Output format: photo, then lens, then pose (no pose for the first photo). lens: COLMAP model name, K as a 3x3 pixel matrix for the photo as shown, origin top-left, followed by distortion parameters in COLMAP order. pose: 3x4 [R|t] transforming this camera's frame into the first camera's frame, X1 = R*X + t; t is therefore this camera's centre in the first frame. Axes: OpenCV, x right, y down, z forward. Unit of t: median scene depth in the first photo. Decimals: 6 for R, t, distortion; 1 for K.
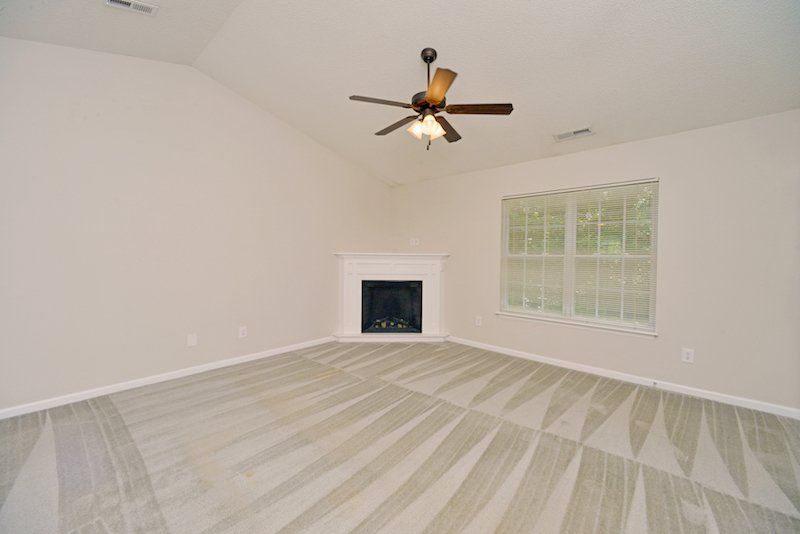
lens RADIAL K [[324.6, 0, 396.2], [0, 324.6, 262.4], [0, 0, 1]] dist [0.000226, 0.000601]
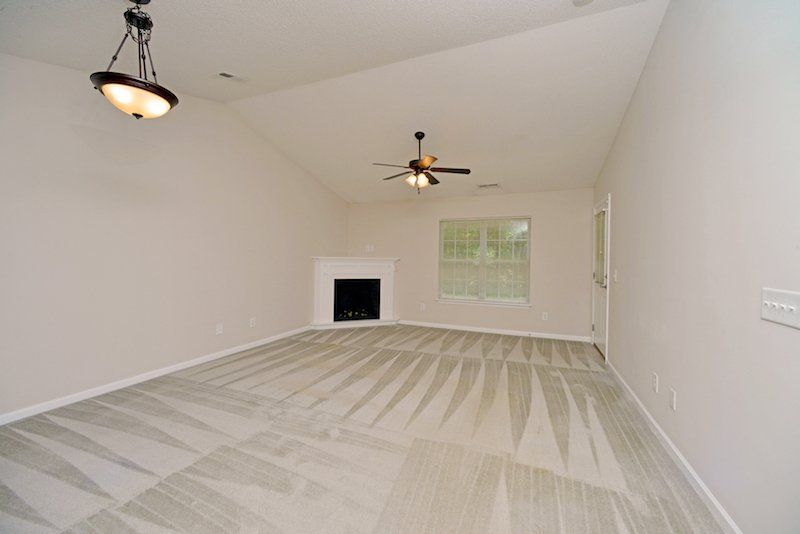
lens RADIAL K [[327.8, 0, 401.7], [0, 327.8, 260.2], [0, 0, 1]] dist [0.010591, 0.000098]
pose [[0.935642, 0.005994, 0.352899, -0.491545], [0.000464, 0.999834, -0.018213, 0.009309], [-0.352950, 0.017204, 0.935484, -0.431151]]
